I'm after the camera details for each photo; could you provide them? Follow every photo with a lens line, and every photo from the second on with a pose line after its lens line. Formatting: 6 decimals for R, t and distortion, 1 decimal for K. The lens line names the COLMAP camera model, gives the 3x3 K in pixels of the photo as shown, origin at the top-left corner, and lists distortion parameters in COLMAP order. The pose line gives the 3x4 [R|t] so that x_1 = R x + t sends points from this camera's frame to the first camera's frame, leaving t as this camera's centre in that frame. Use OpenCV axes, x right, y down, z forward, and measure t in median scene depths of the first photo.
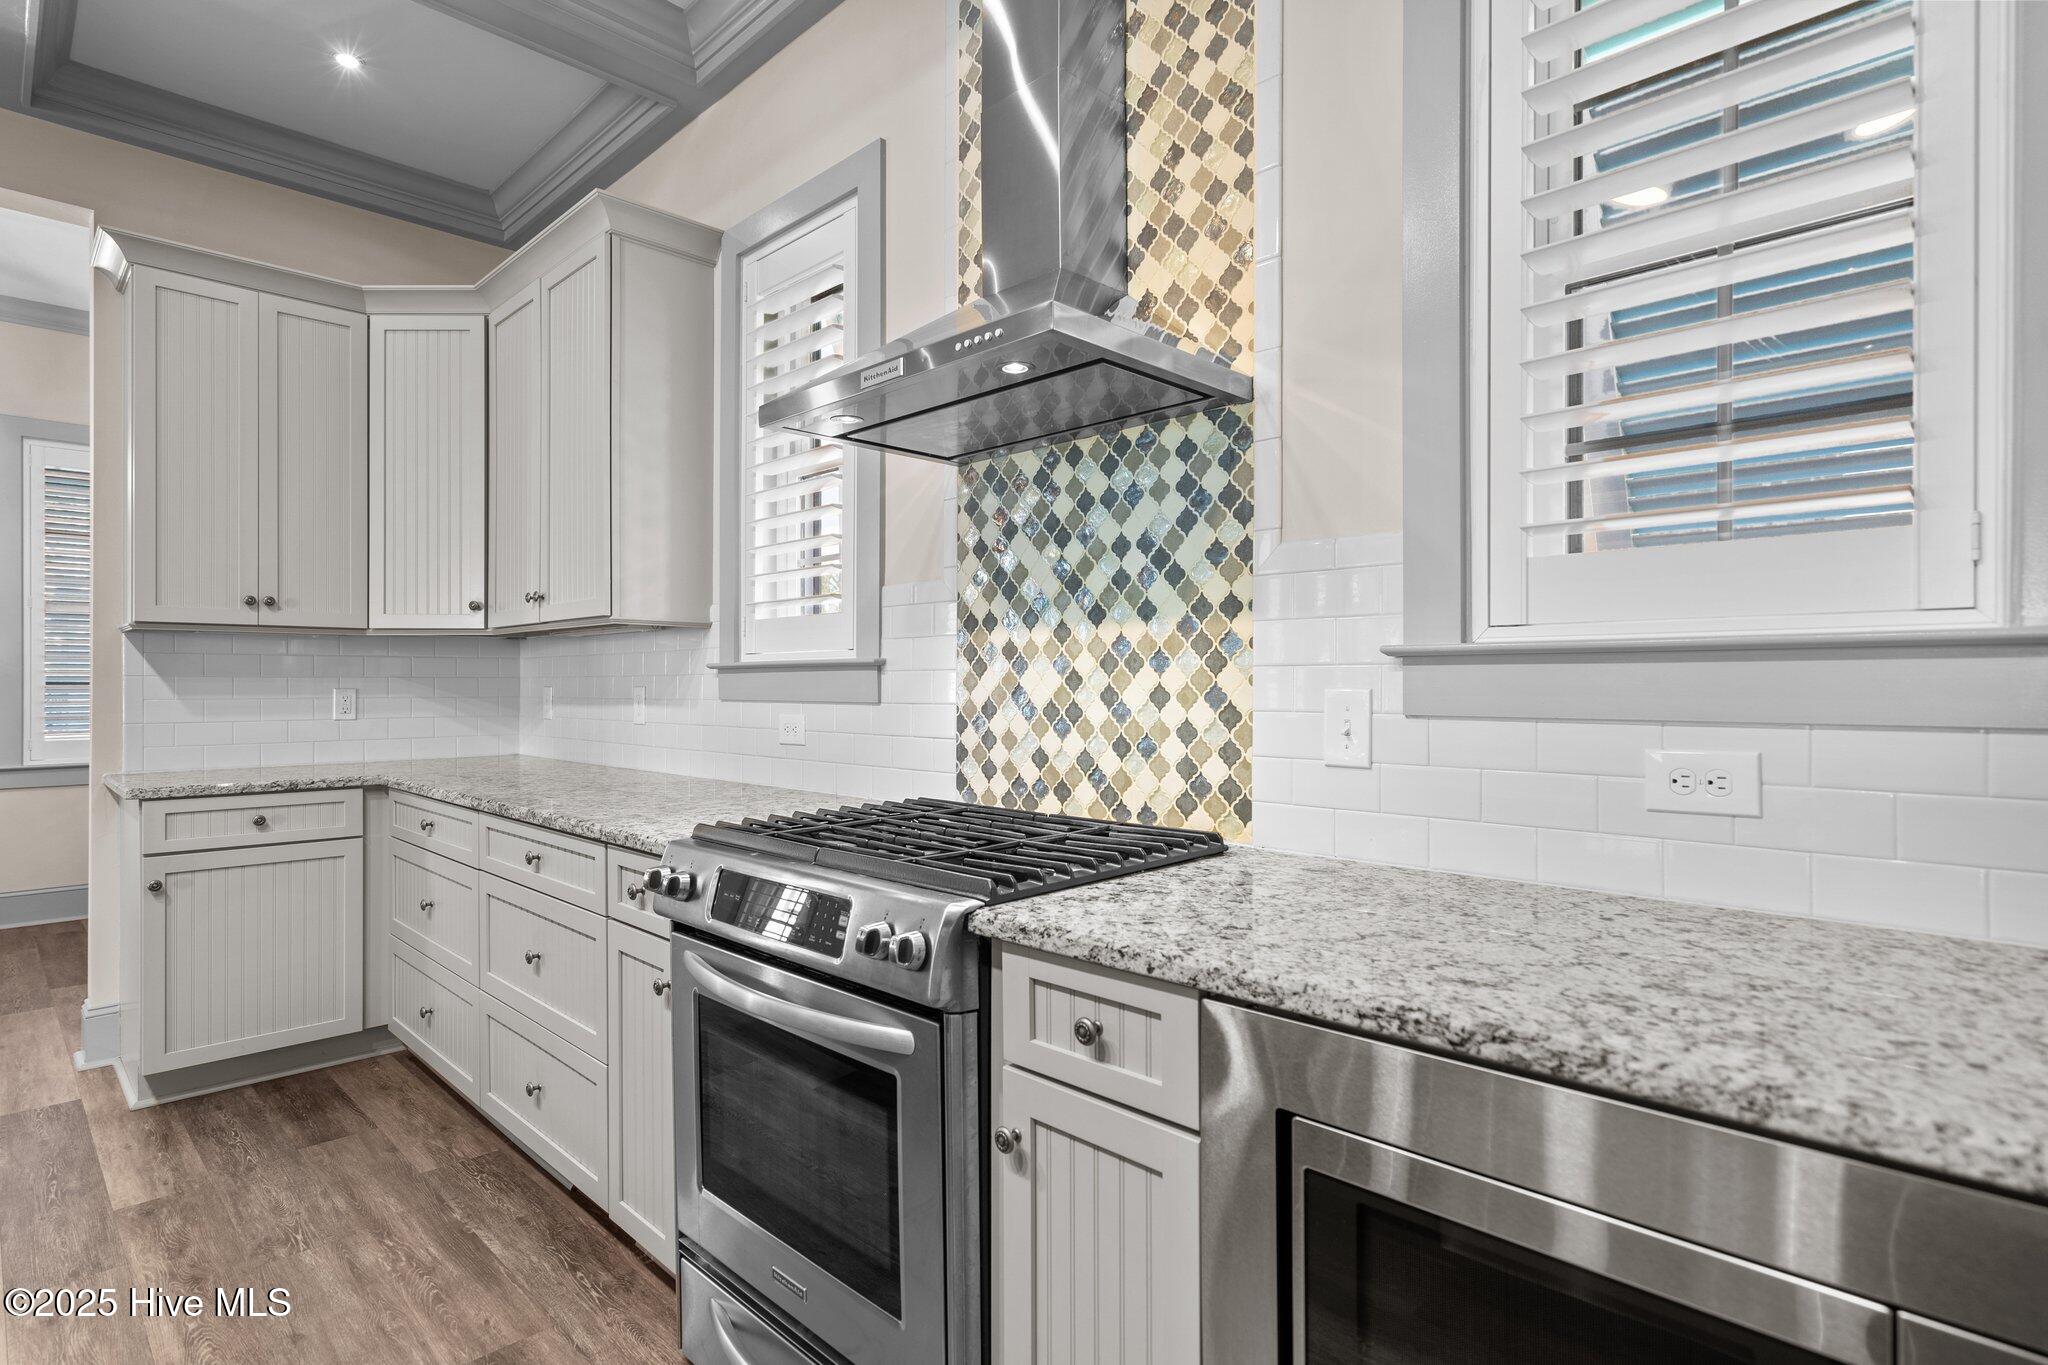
lens RADIAL K [[1049.2, 0, 1011.9], [0, 1049.2, 682.0], [0, 0, 1]] dist [0.000285, 0.000015]
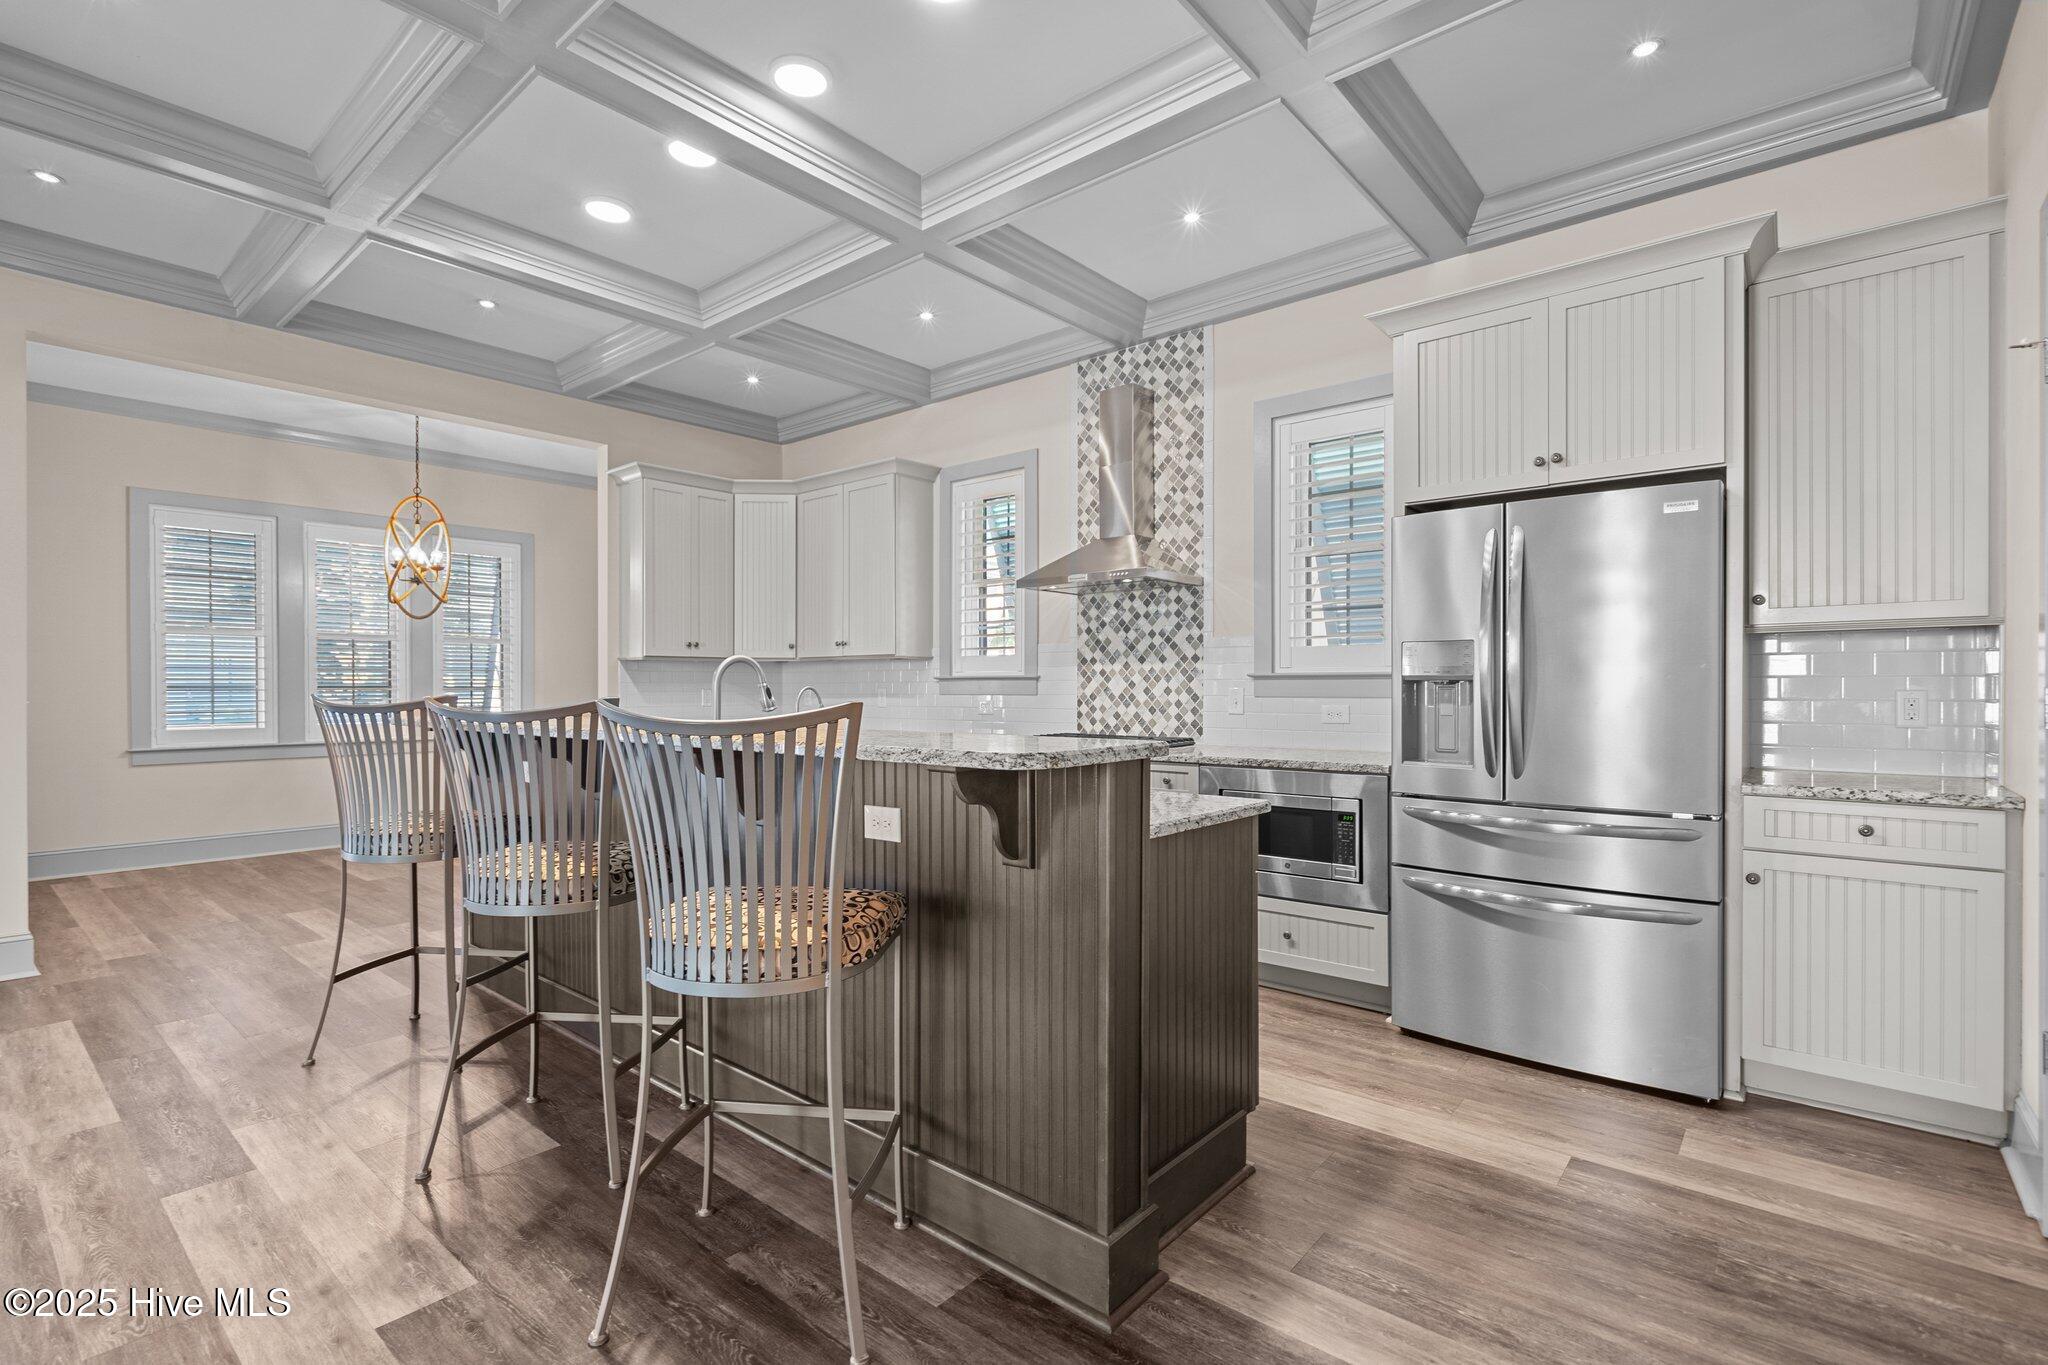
lens RADIAL K [[934.8, 0, 1024.8], [0, 934.8, 689.4], [0, 0, 1]] dist [-0.002450, 0.001816]
pose [[0.996028, -0.001383, 0.089034, -0.424004], [0.001057, 0.999993, 0.003707, 0.000745], [-0.089038, -0.003598, 0.996022, -1.311952]]
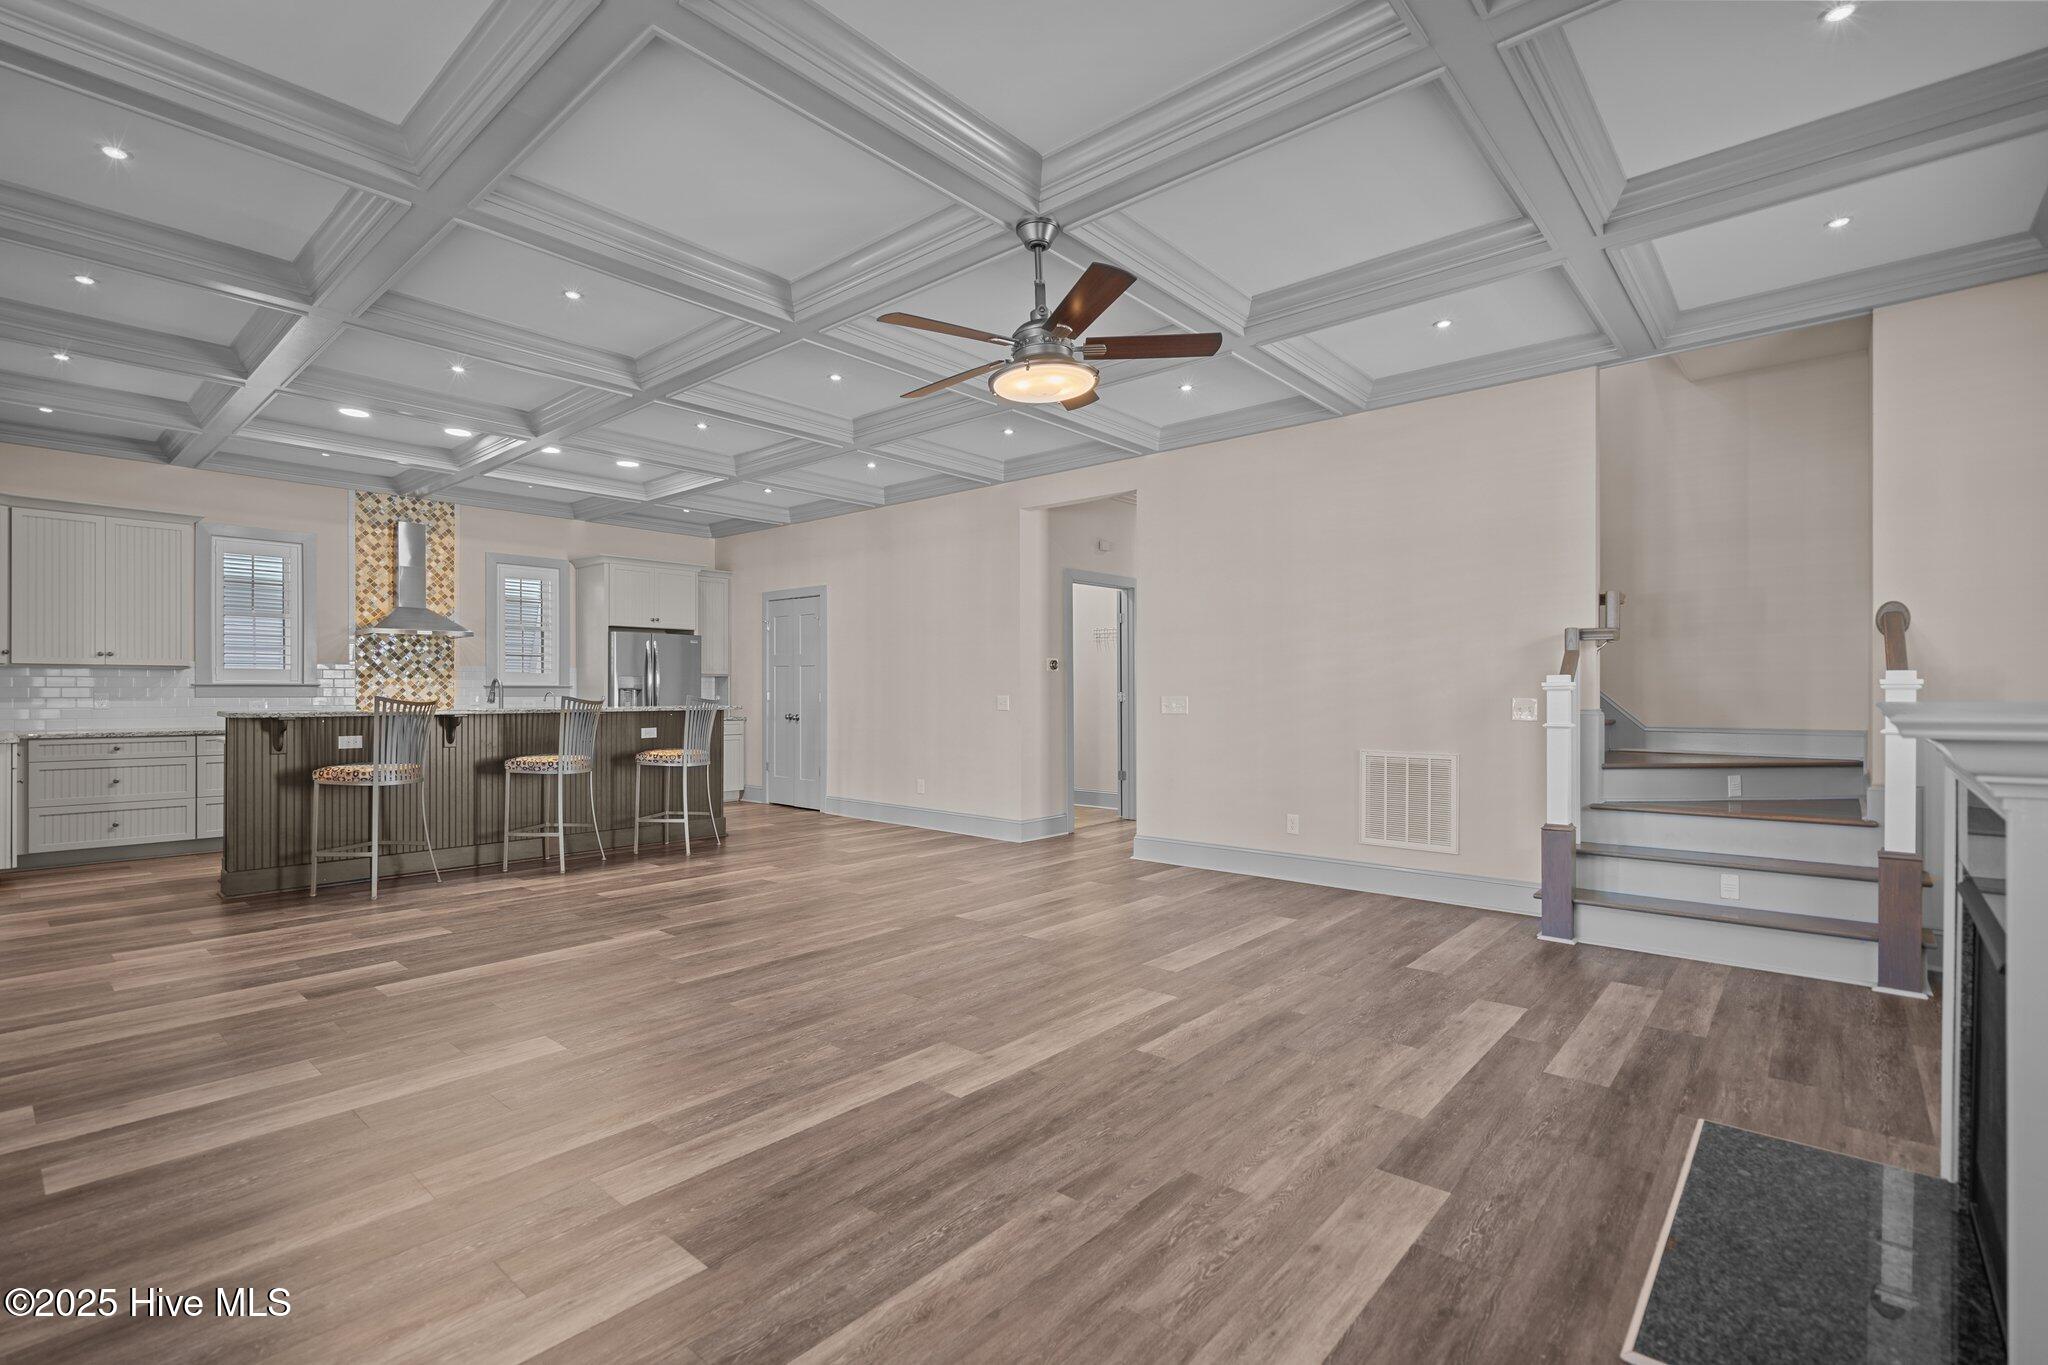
lens RADIAL K [[934.8, 0, 1012.1], [0, 934.8, 686.6], [0, 0, 1]] dist [-0.002450, 0.001816]
pose [[-0.049500, 0.007375, 0.998747, -4.223450], [0.000223, 0.999973, -0.007373, 0.012161], [-0.998774, -0.000143, -0.049500, -1.458978]]
